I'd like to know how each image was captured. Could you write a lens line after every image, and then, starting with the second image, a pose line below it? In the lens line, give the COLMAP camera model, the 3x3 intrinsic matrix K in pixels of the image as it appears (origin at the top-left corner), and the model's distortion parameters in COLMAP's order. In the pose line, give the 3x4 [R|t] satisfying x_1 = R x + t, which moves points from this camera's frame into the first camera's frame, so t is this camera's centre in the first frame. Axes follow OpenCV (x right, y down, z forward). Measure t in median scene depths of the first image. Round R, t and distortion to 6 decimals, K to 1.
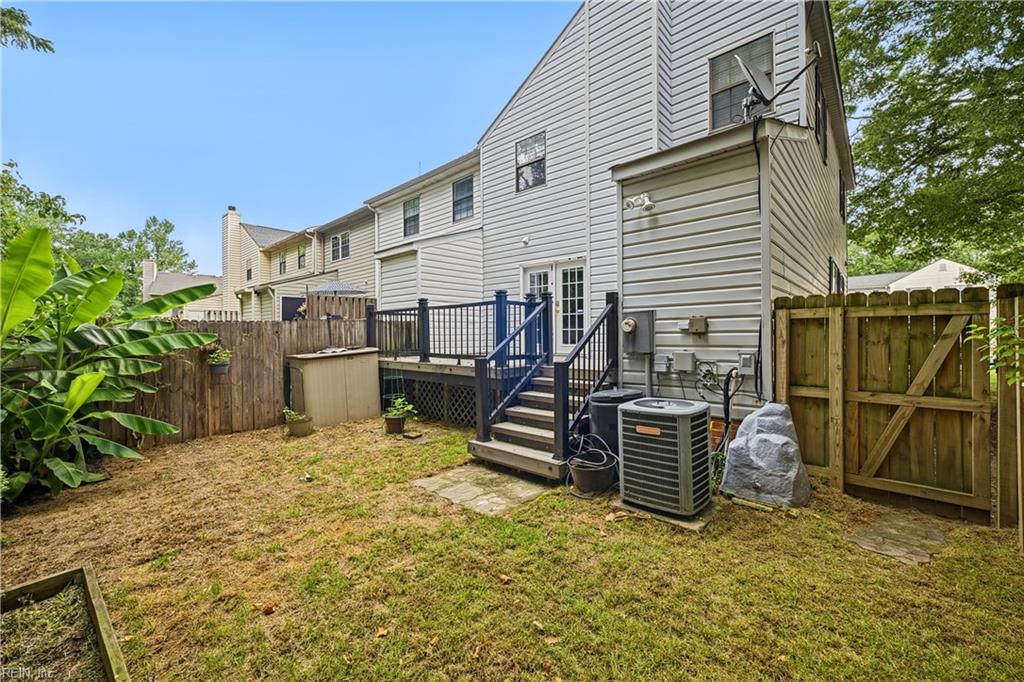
lens RADIAL K [[406.2, 0, 507.5], [0, 406.2, 336.3], [0, 0, 1]] dist [-0.000804, -0.000354]
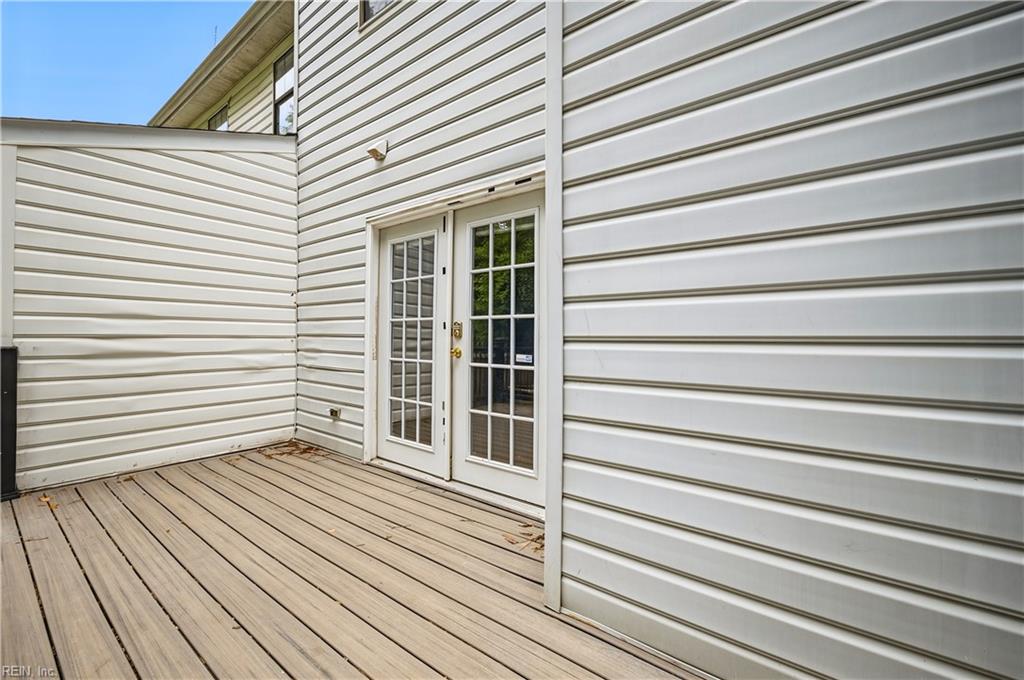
lens RADIAL K [[406.2, 0, 493.9], [0, 406.2, 330.0], [0, 0, 1]] dist [-0.000804, -0.000354]
pose [[0.995689, 0.017098, 0.091160, 0.175461], [-0.015550, 0.999723, -0.017662, -0.107469], [-0.091437, 0.016169, 0.995680, 0.950689]]
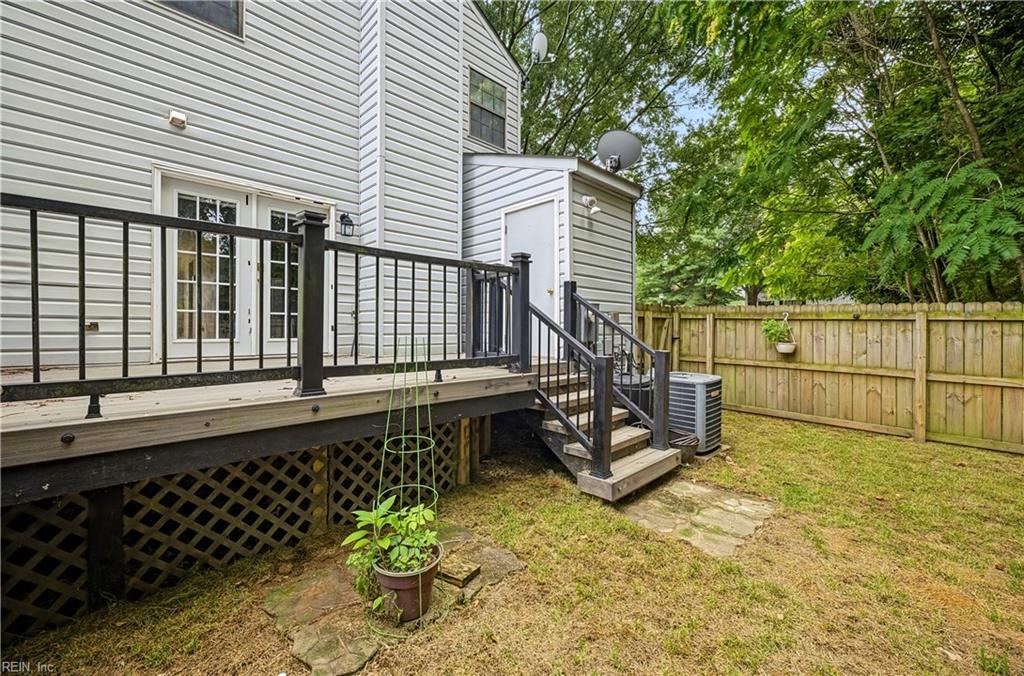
lens RADIAL K [[406.2, 0, 507.8], [0, 406.2, 331.4], [0, 0, 1]] dist [-0.000804, -0.000354]
pose [[0.063296, -0.004335, 0.997985, -0.597932], [-0.005066, 0.999976, 0.004665, 0.007033], [-0.997982, -0.005351, 0.063273, 0.883851]]
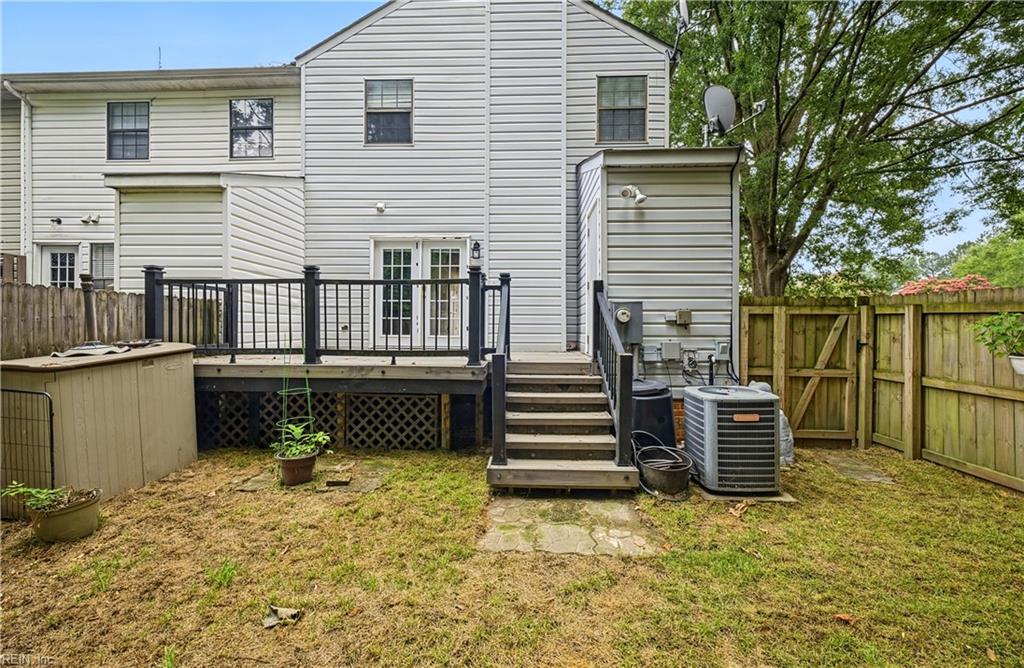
lens RADIAL K [[408.0, 0, 508.2], [0, 408.0, 330.3], [0, 0, 1]] dist [0.001806, -0.000849]
pose [[0.761646, 0.003776, 0.647982, -0.427287], [-0.008055, 0.999961, 0.003641, 0.005709], [-0.647943, -0.007992, 0.761647, 0.327549]]
